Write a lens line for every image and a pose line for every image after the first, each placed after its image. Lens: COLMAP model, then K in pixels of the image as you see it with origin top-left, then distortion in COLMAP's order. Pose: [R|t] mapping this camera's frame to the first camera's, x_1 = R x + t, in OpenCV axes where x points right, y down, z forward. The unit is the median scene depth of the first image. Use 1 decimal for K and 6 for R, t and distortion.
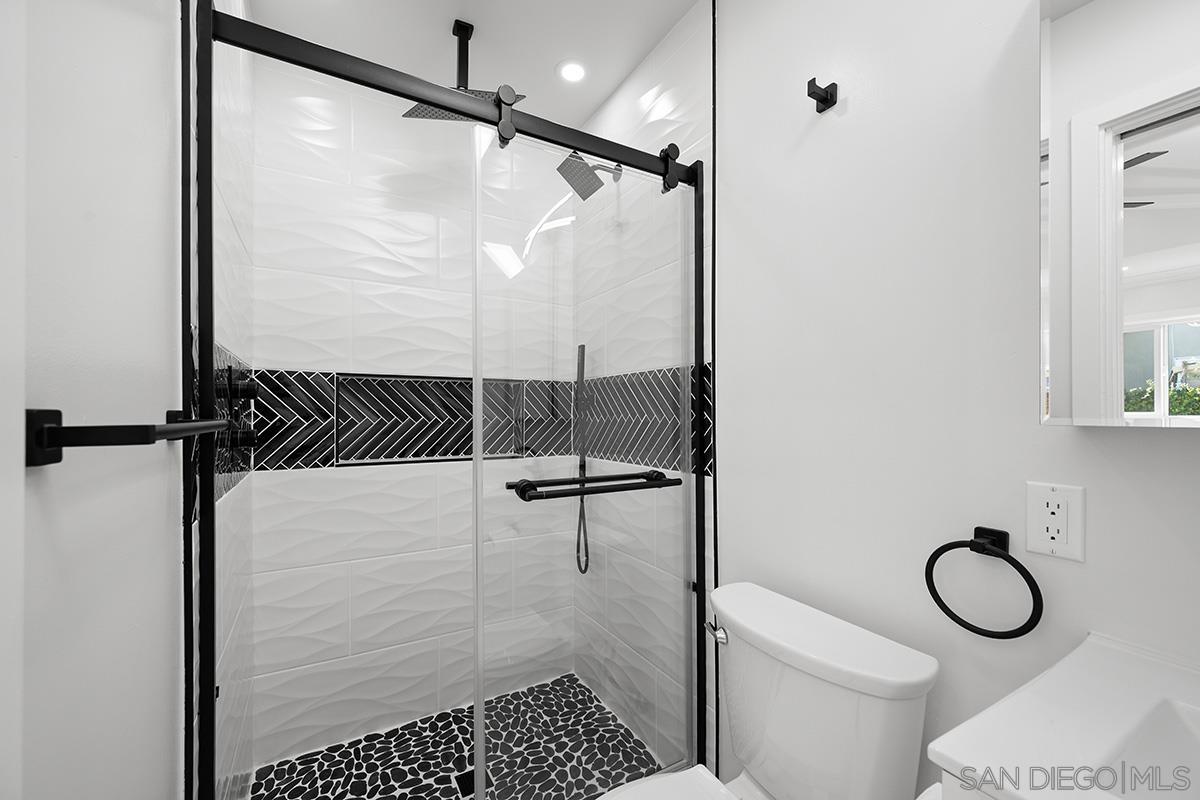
lens RADIAL K [[475.0, 0, 600.7], [0, 475.0, 411.0], [0, 0, 1]] dist [0.001502, -0.000046]
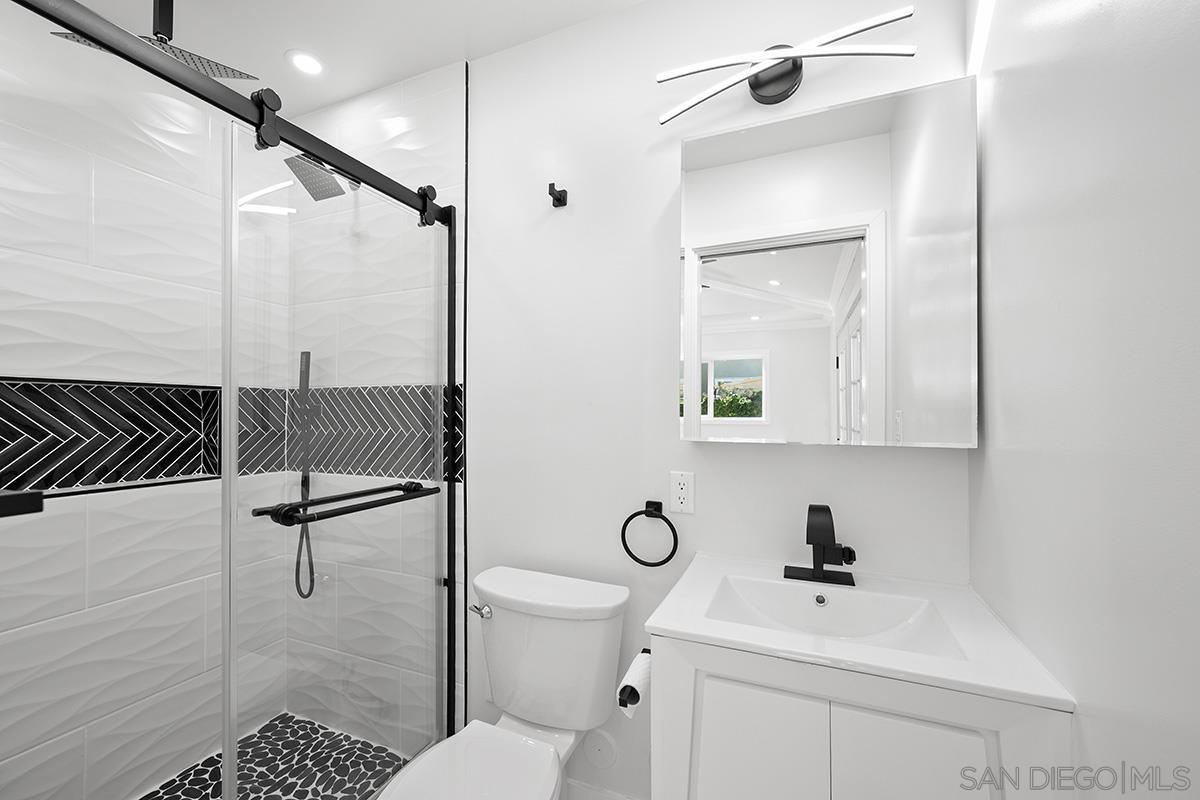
lens RADIAL K [[477.0, 0, 600.8], [0, 477.0, 406.1], [0, 0, 1]] dist [0.000487, -0.000050]
pose [[0.797656, 0.009106, 0.603044, -0.185686], [-0.006766, 0.999958, -0.006150, -0.040476], [-0.603074, 0.000825, 0.797684, -0.119565]]
